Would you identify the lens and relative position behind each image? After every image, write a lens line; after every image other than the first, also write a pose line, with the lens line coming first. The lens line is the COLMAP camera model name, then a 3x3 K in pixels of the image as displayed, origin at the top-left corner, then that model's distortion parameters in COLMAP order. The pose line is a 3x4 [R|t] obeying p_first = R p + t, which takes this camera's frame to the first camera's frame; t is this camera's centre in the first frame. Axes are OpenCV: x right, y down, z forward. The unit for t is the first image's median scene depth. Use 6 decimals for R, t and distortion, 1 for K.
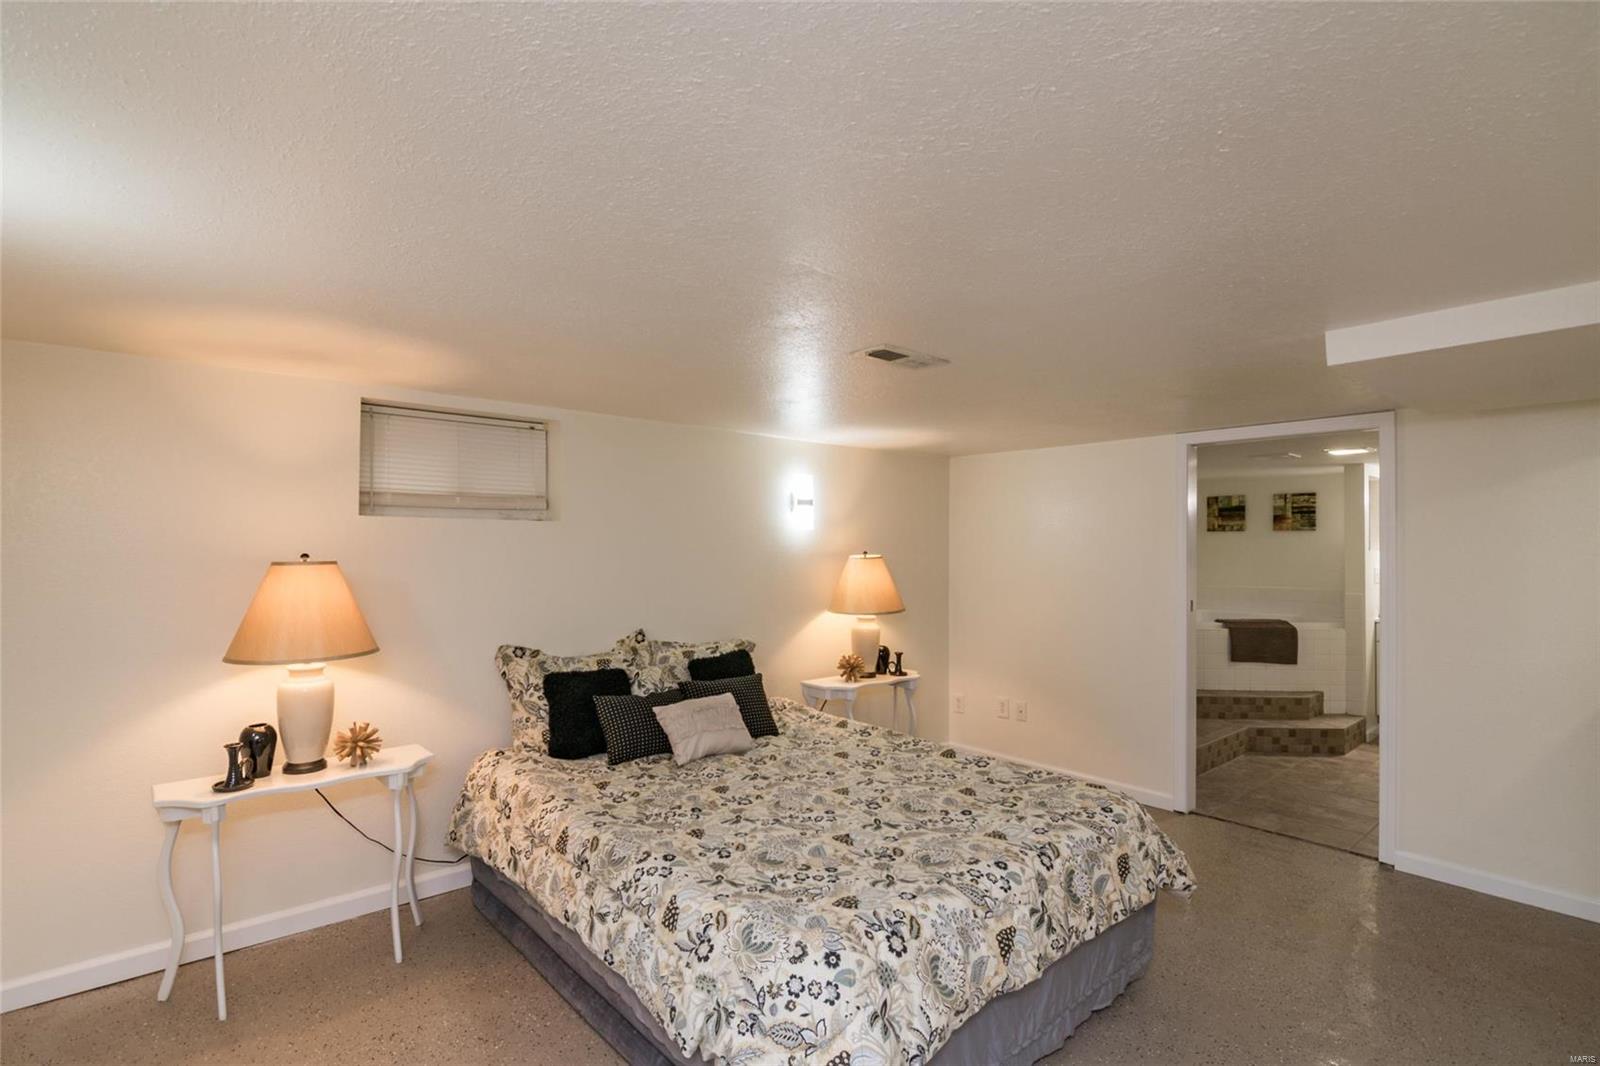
lens RADIAL K [[786.1, 0, 794.2], [0, 786.1, 548.9], [0, 0, 1]] dist [-0.004835, -0.001087]
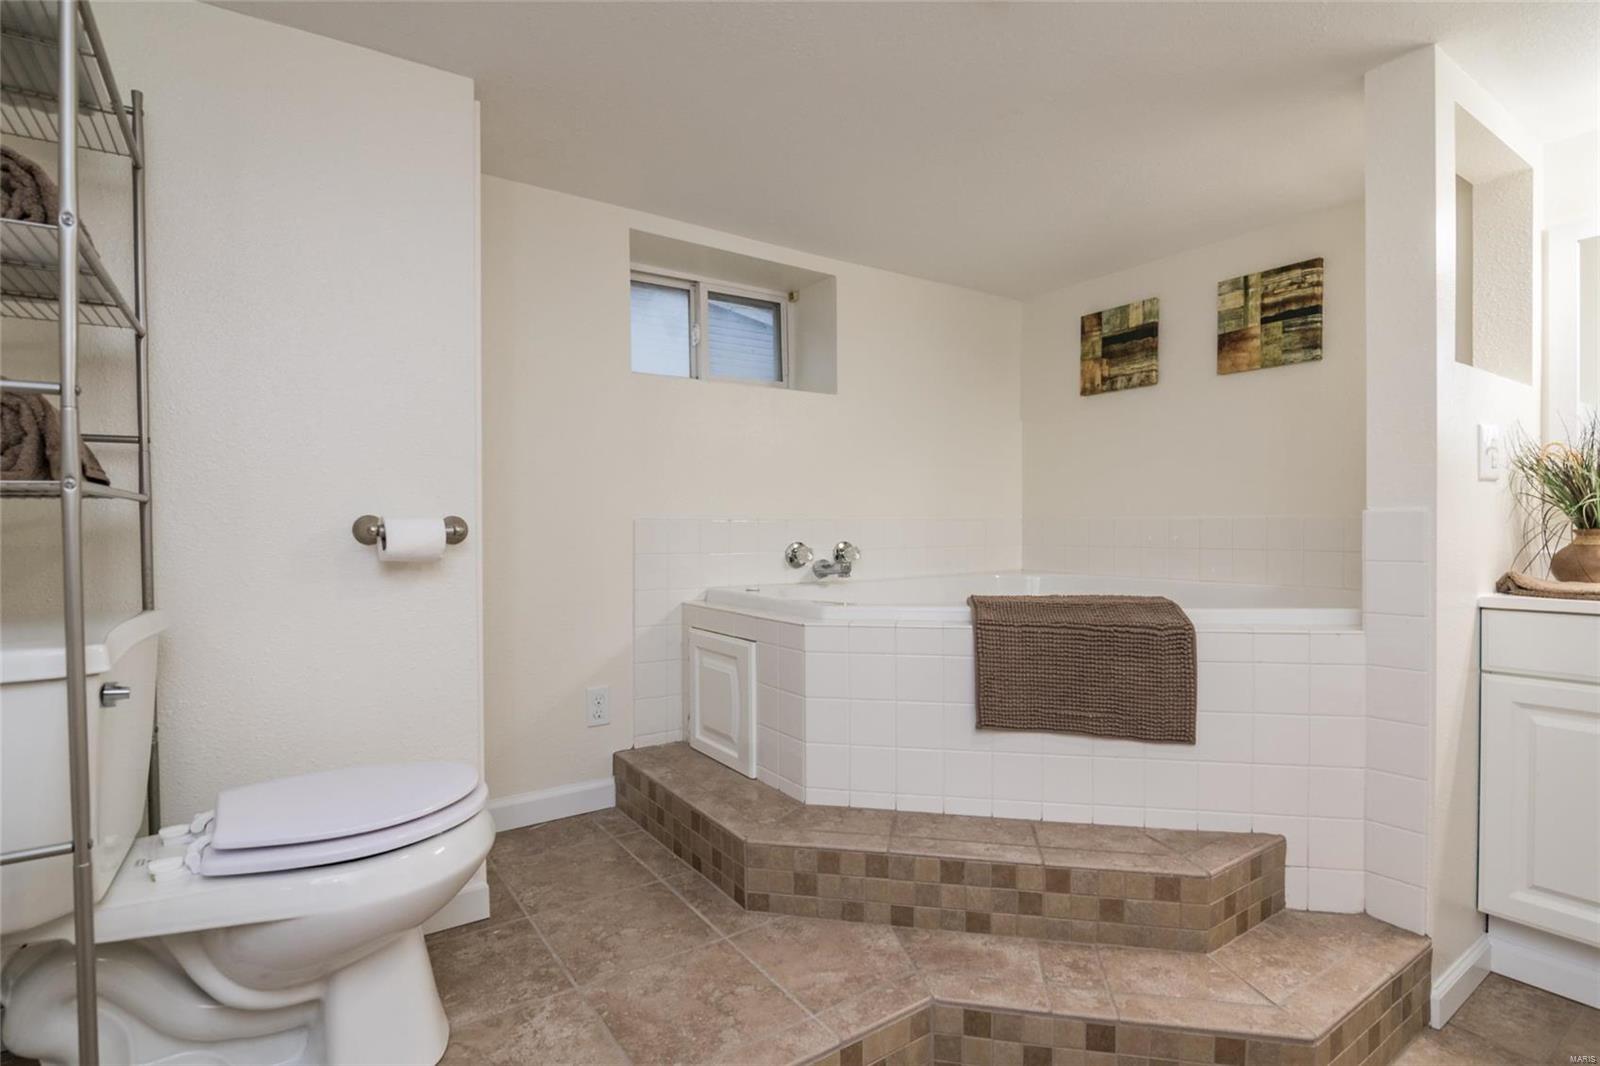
lens RADIAL K [[781.3, 0, 789.3], [0, 781.3, 544.0], [0, 0, 1]] dist [-0.005500, -0.001631]
pose [[0.992514, -0.003030, -0.122097, 0.455788], [0.006319, 0.999627, 0.026555, 0.052578], [0.121971, -0.027128, 0.992163, 0.595183]]
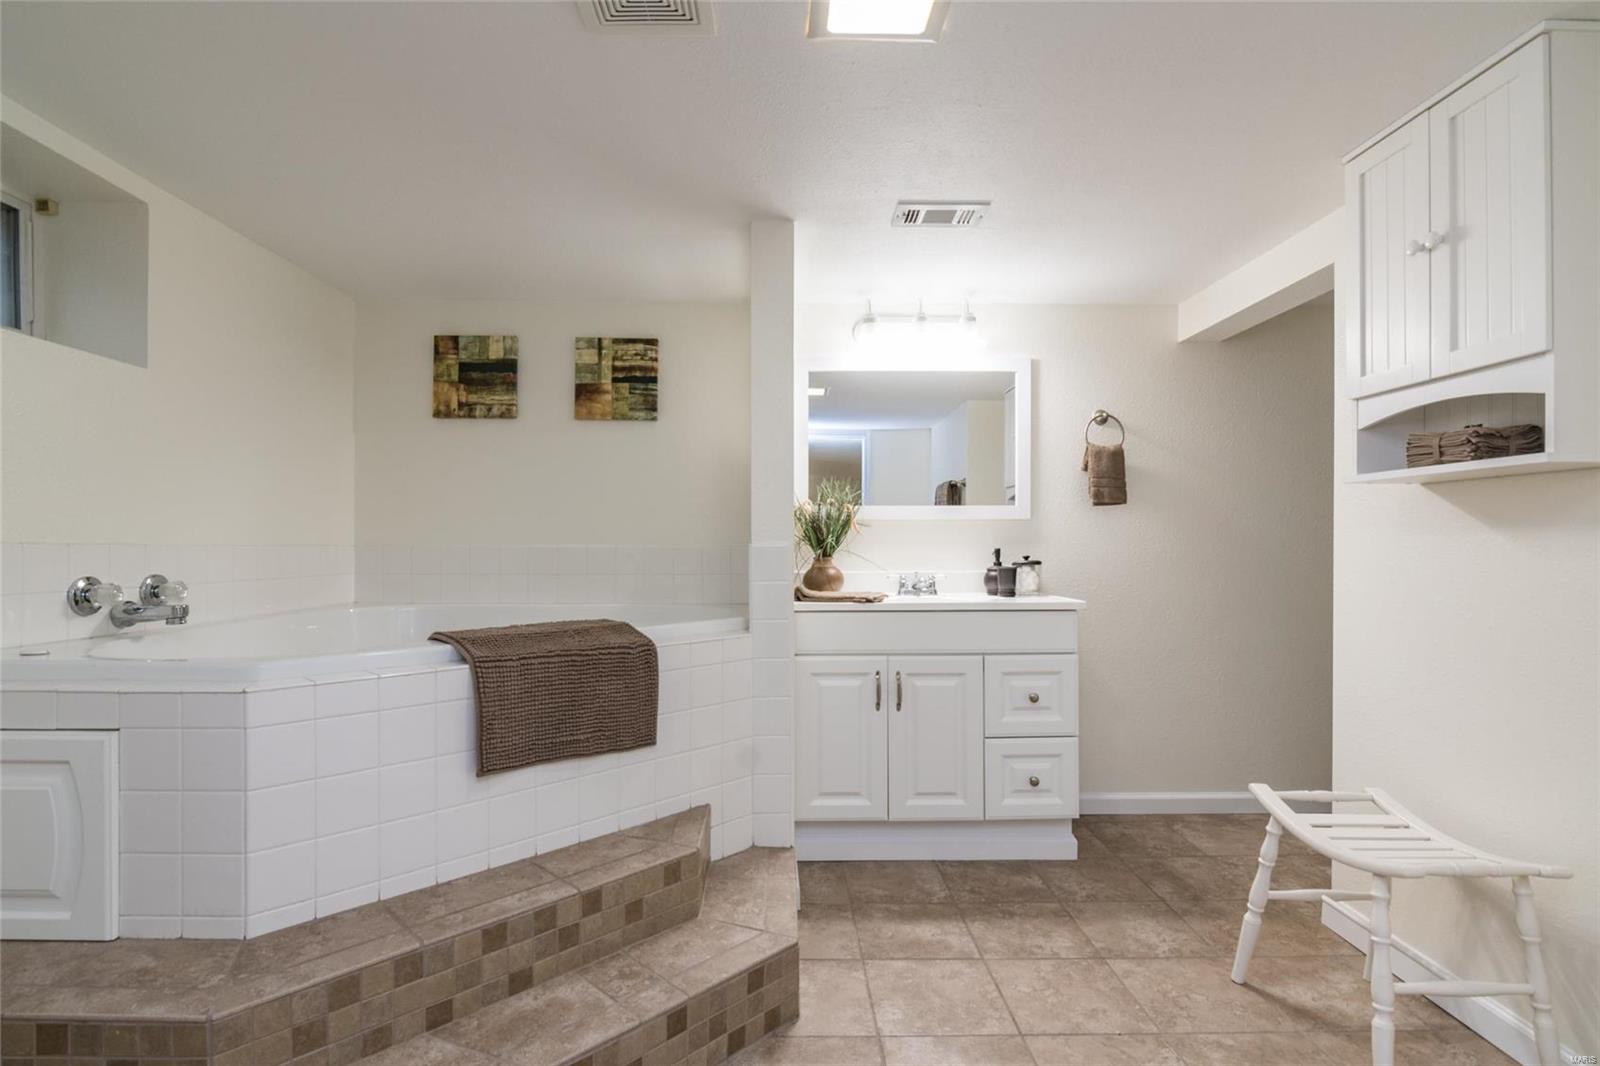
lens RADIAL K [[786.1, 0, 794.2], [0, 786.1, 548.9], [0, 0, 1]] dist [-0.004835, -0.001087]
pose [[0.644563, 0.001006, 0.764550, 0.359130], [-0.004839, 0.999984, 0.002763, 0.050630], [-0.764535, -0.005481, 0.644558, 0.633693]]
